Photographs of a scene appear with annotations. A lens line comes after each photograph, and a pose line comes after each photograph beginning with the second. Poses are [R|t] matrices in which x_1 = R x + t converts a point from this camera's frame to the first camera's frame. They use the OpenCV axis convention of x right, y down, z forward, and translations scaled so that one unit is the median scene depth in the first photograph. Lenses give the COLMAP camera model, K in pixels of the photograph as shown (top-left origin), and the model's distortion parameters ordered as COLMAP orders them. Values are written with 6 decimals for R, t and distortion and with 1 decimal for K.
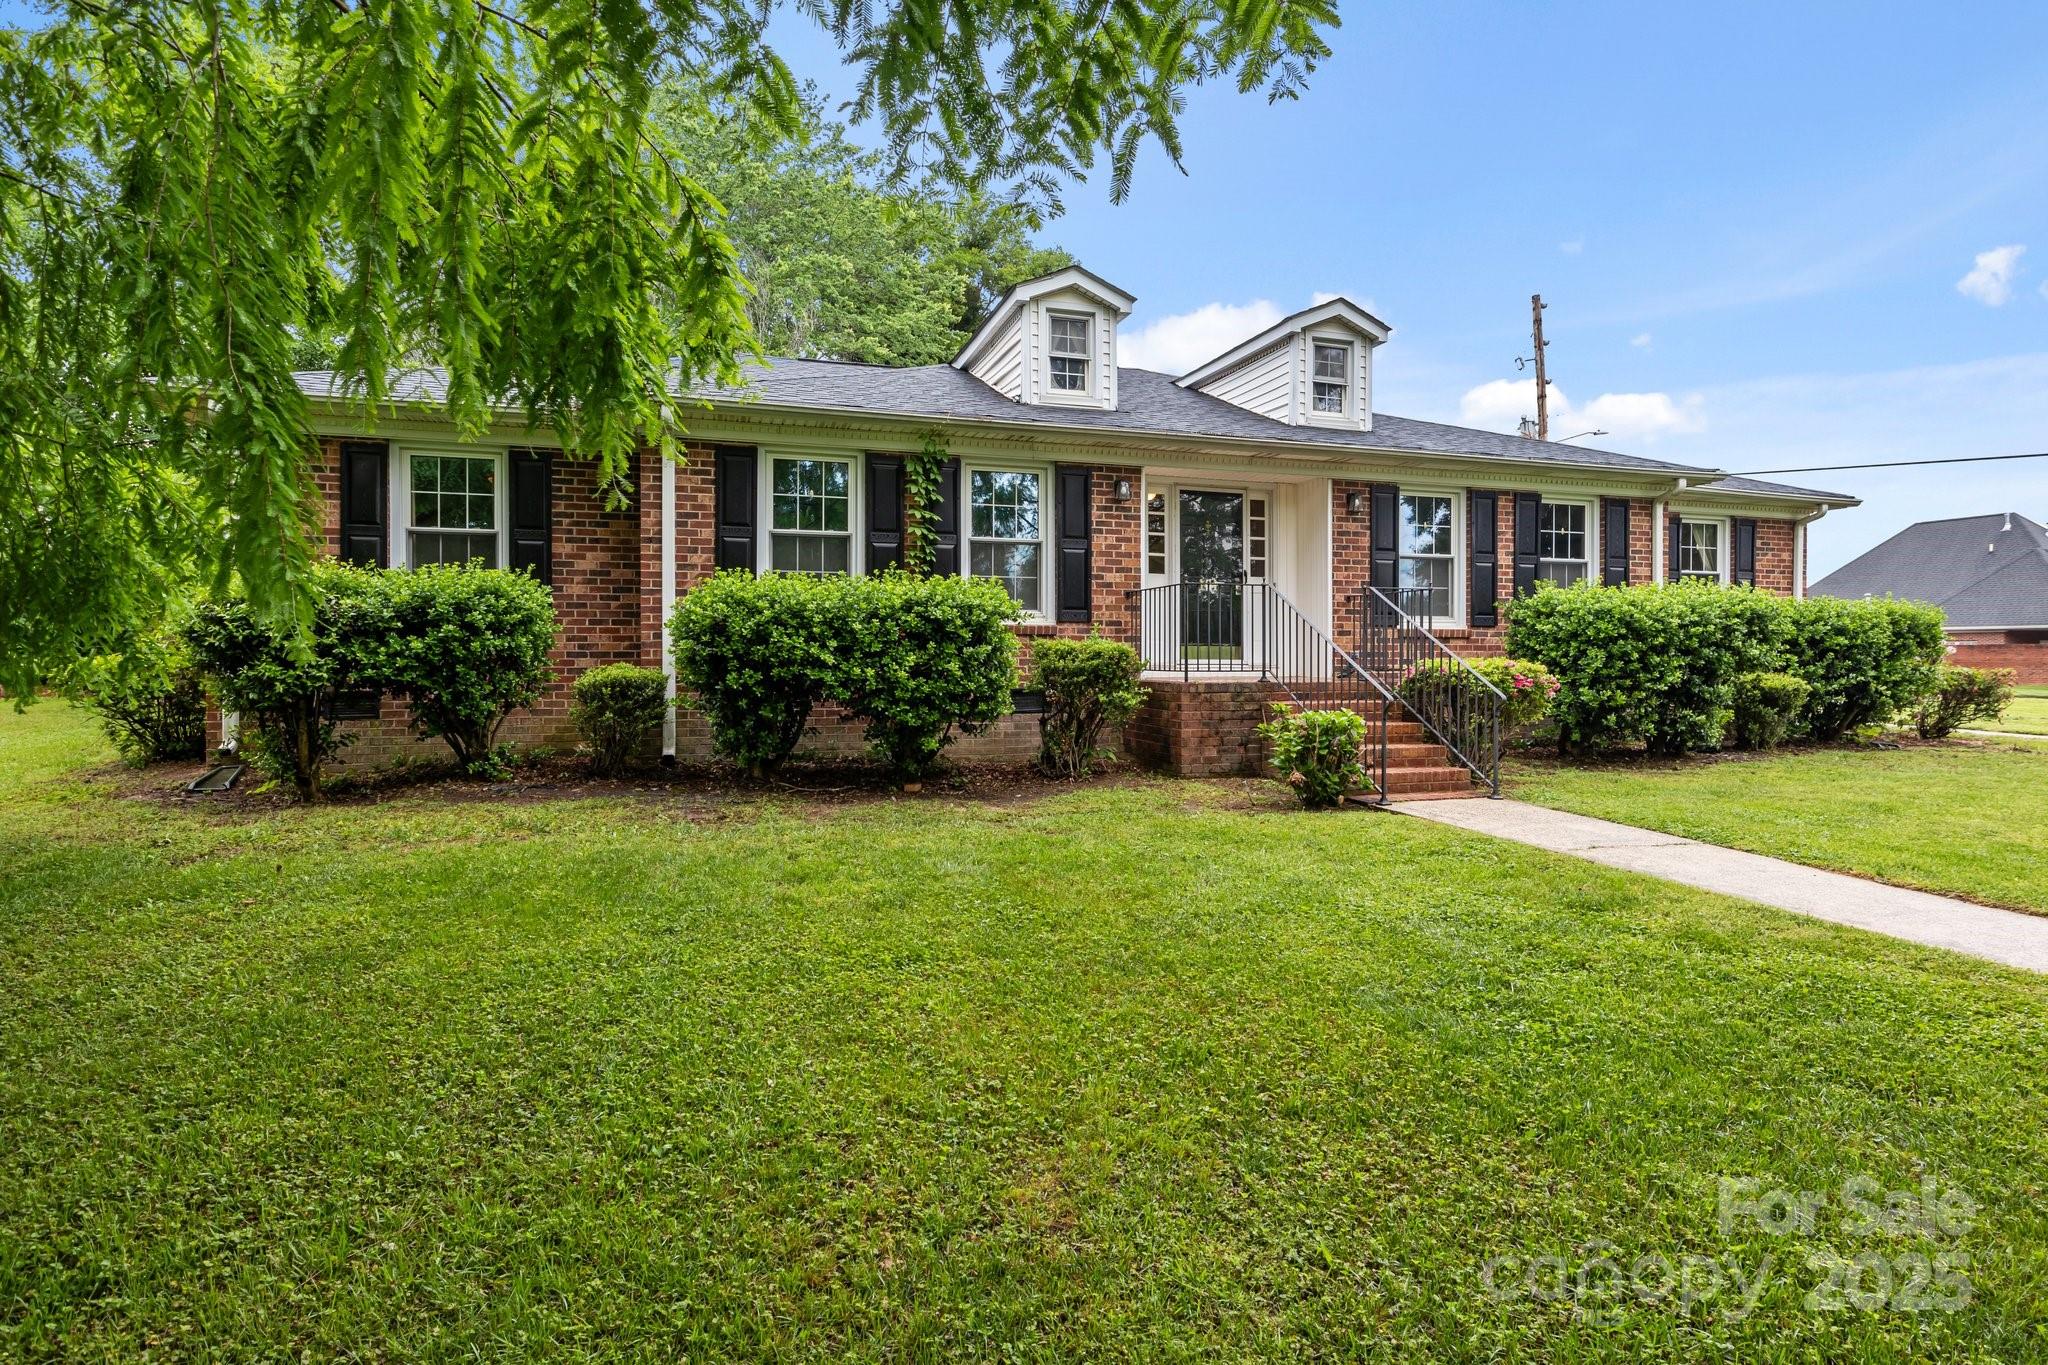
lens RADIAL K [[1011.3, 0, 1018.6], [0, 1011.3, 669.2], [0, 0, 1]] dist [-0.006331, -0.000594]
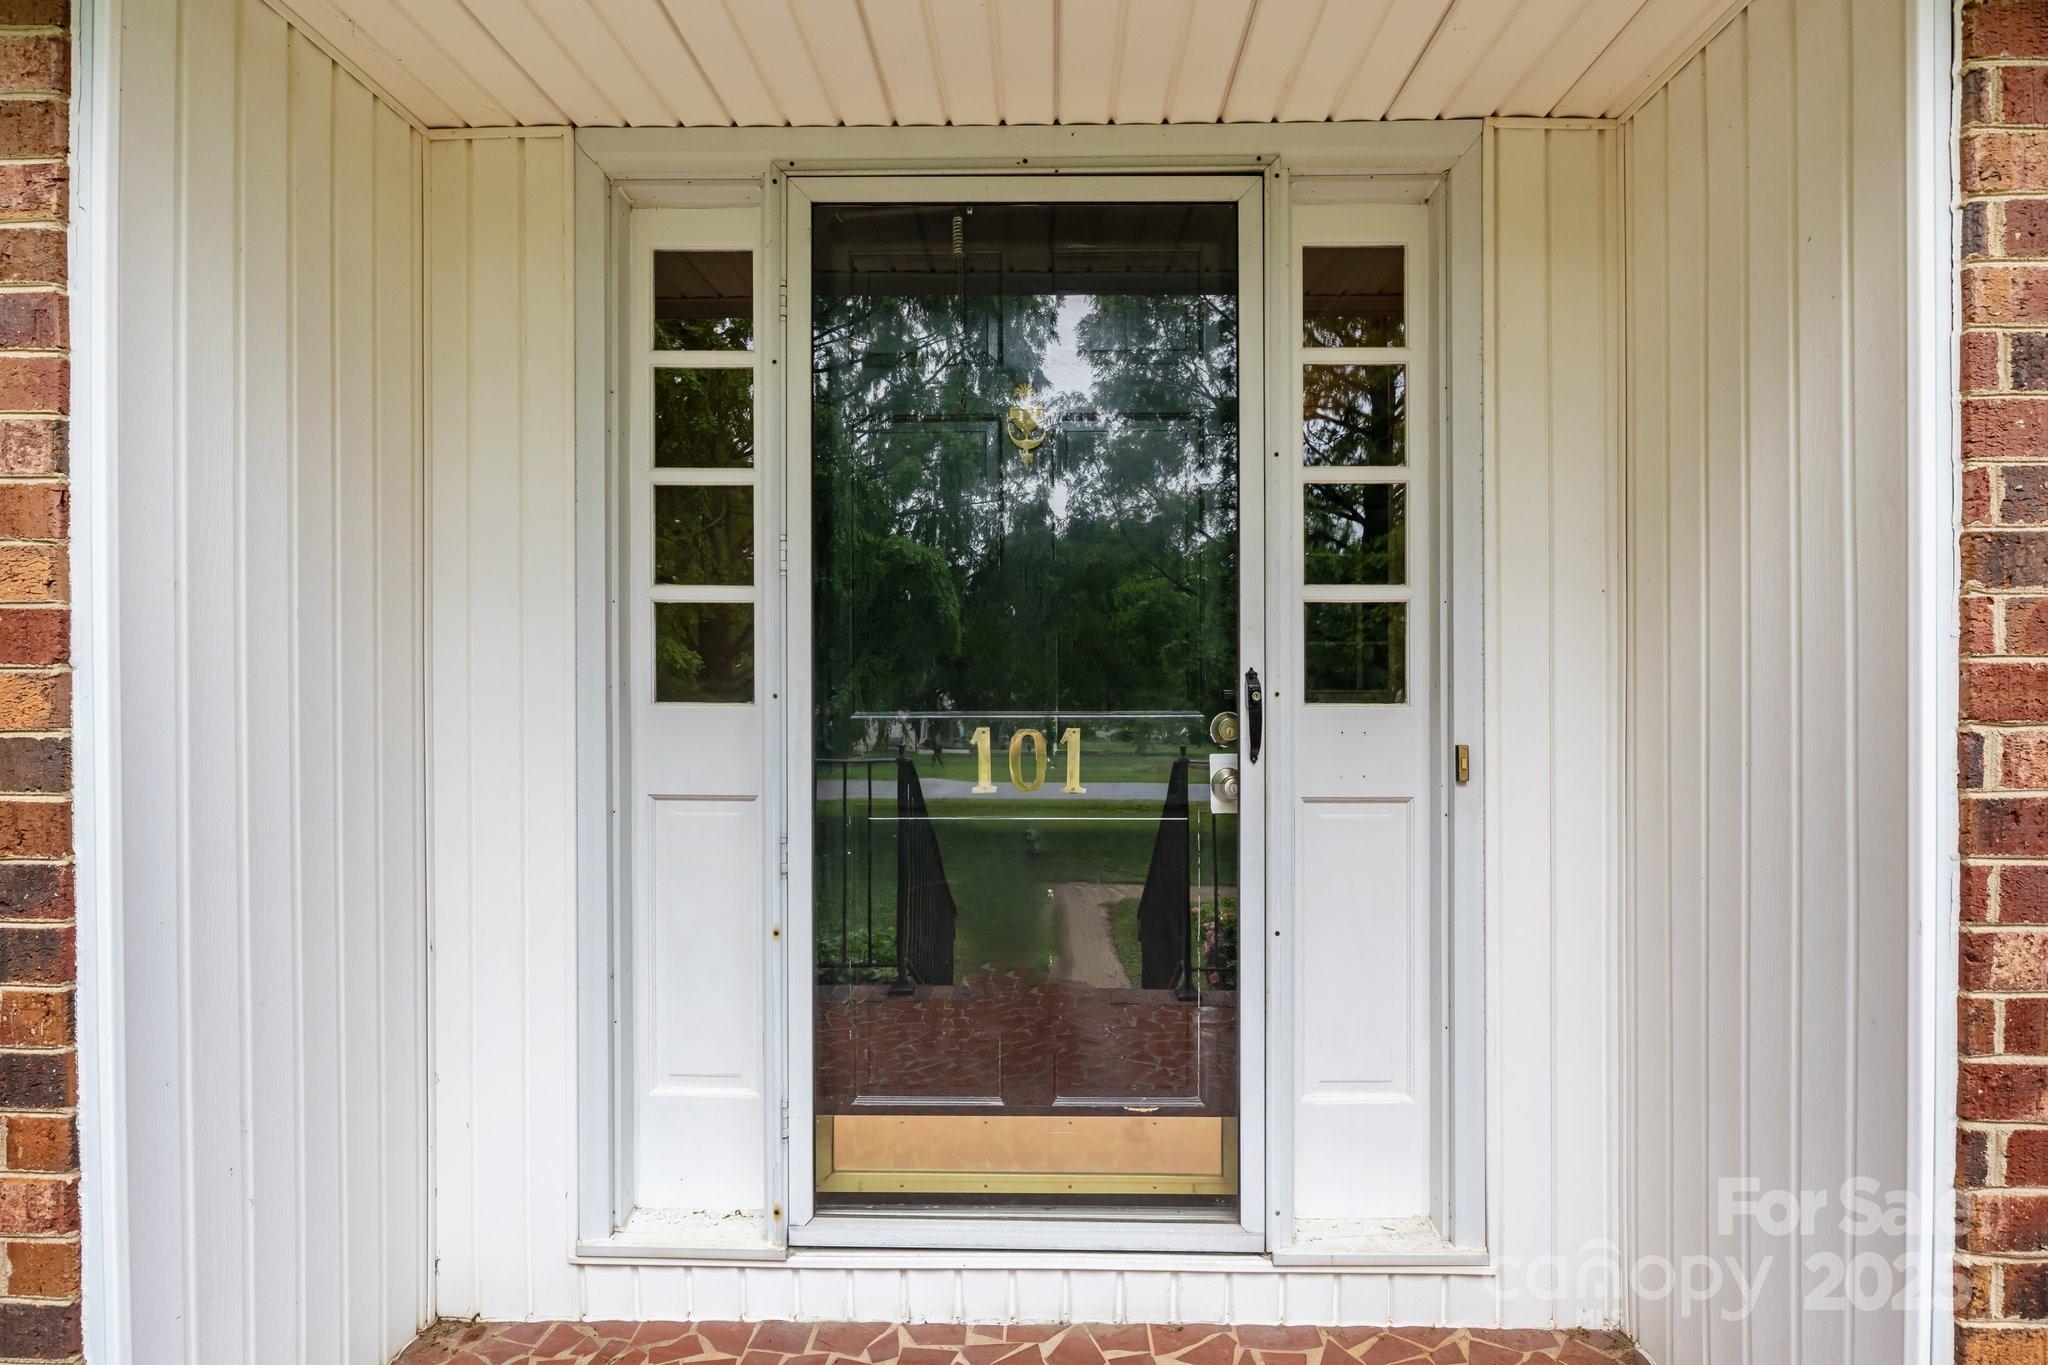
lens RADIAL K [[1011.3, 0, 1018.6], [0, 1011.3, 669.2], [0, 0, 1]] dist [-0.006331, -0.000594]
pose [[0.945350, 0.000880, -0.326056, 0.251966], [-0.002386, 0.999988, -0.004217, -0.101874], [0.326048, 0.004765, 0.945341, 0.870987]]
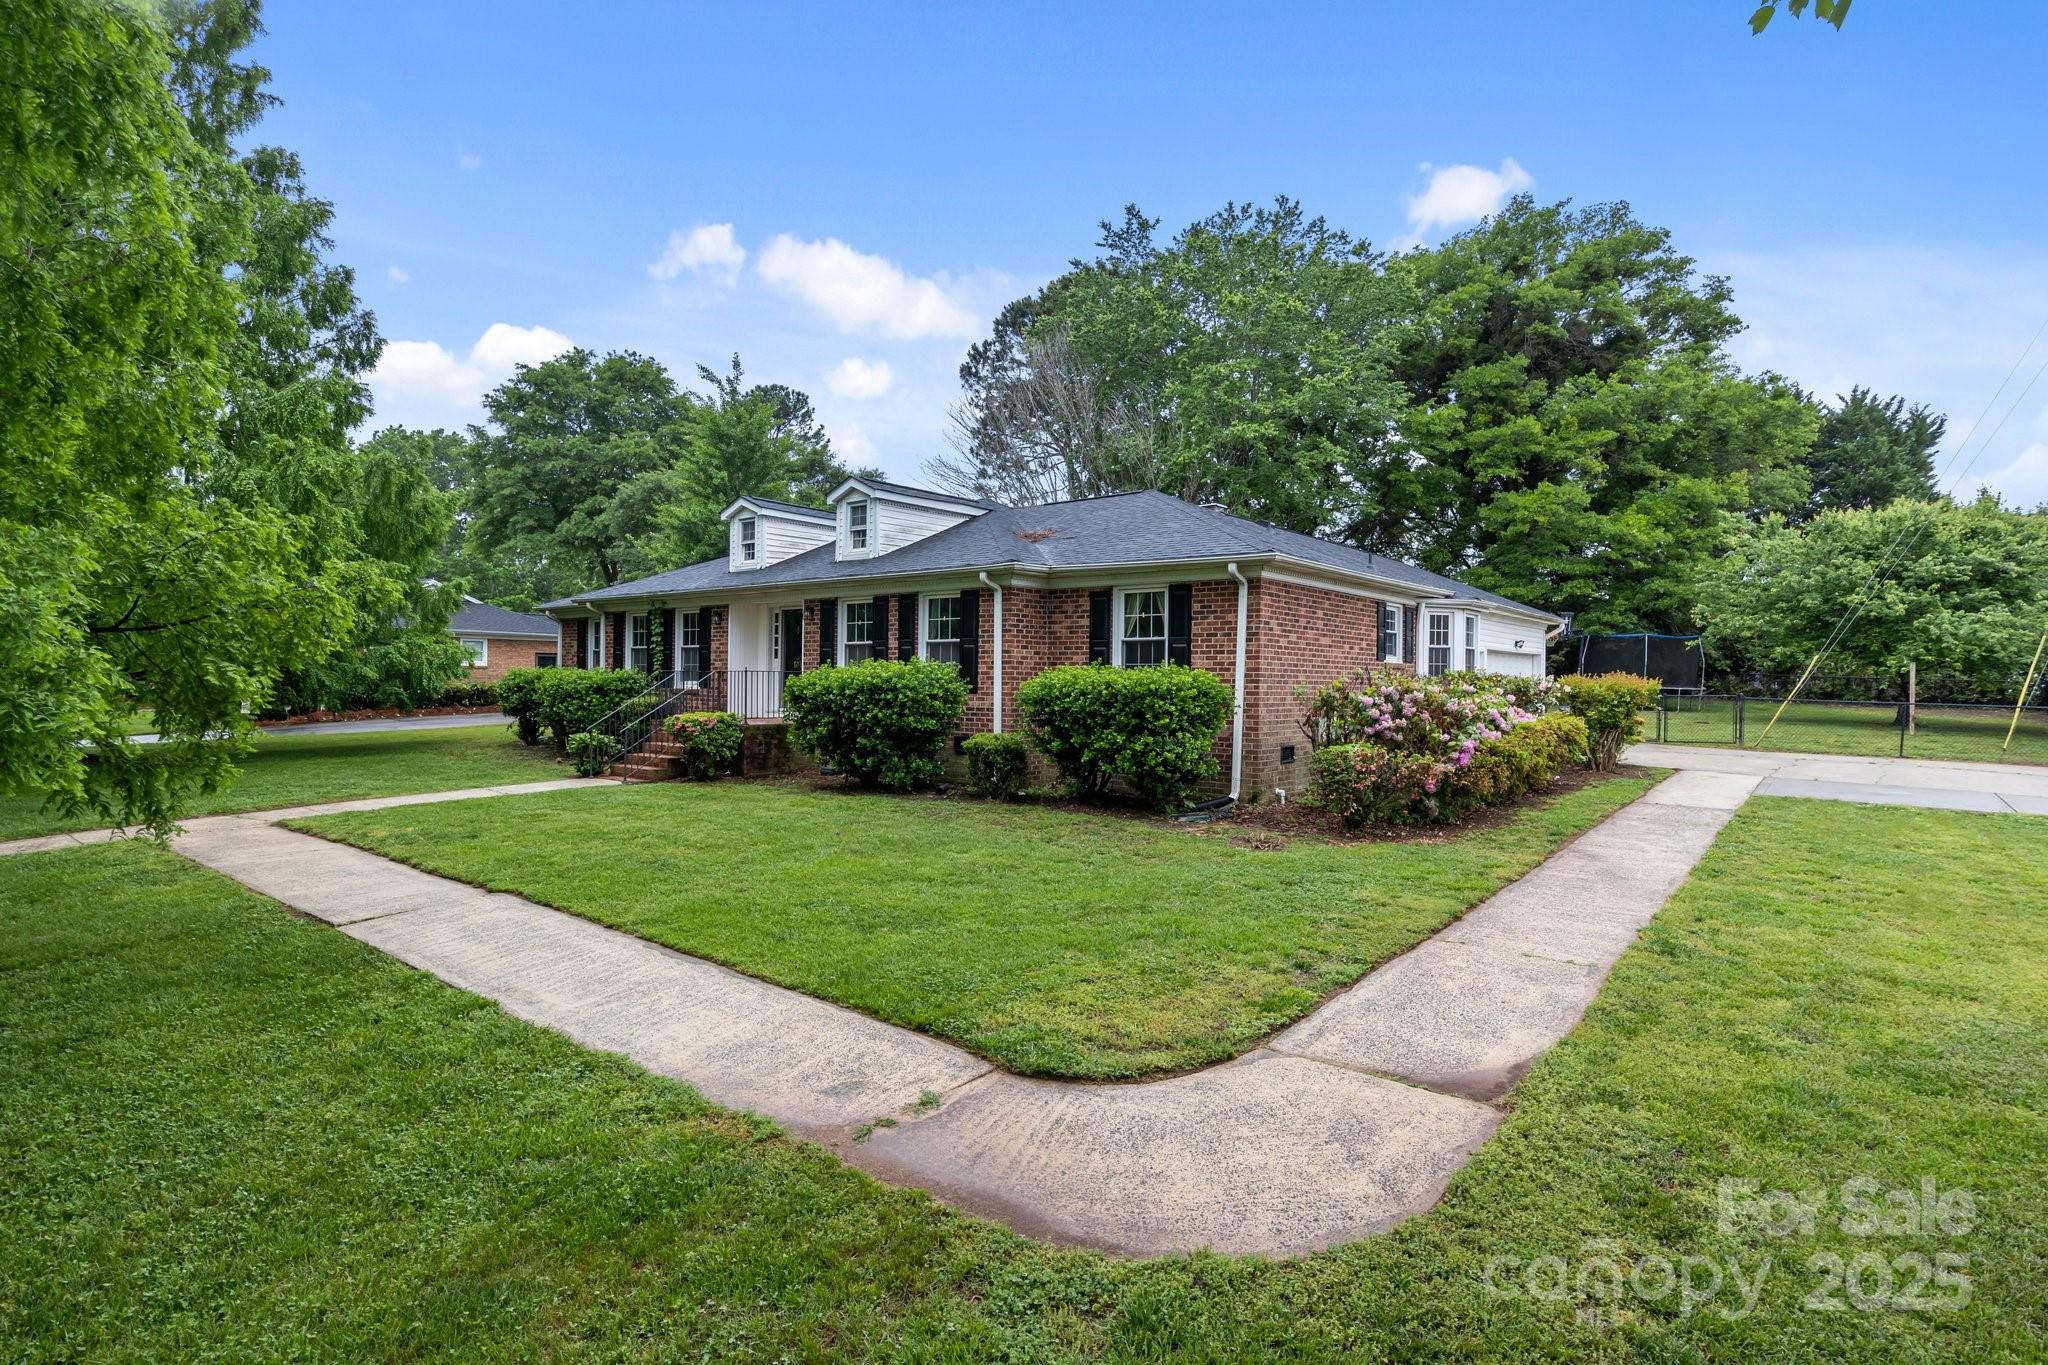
lens RADIAL K [[1011.3, 0, 1018.6], [0, 1011.3, 669.2], [0, 0, 1]] dist [-0.006331, -0.000594]
pose [[0.556803, -0.003818, -0.830636, 1.858373], [-0.019413, 0.999656, -0.017608, -0.055025], [0.830418, 0.025929, 0.556538, 0.386985]]
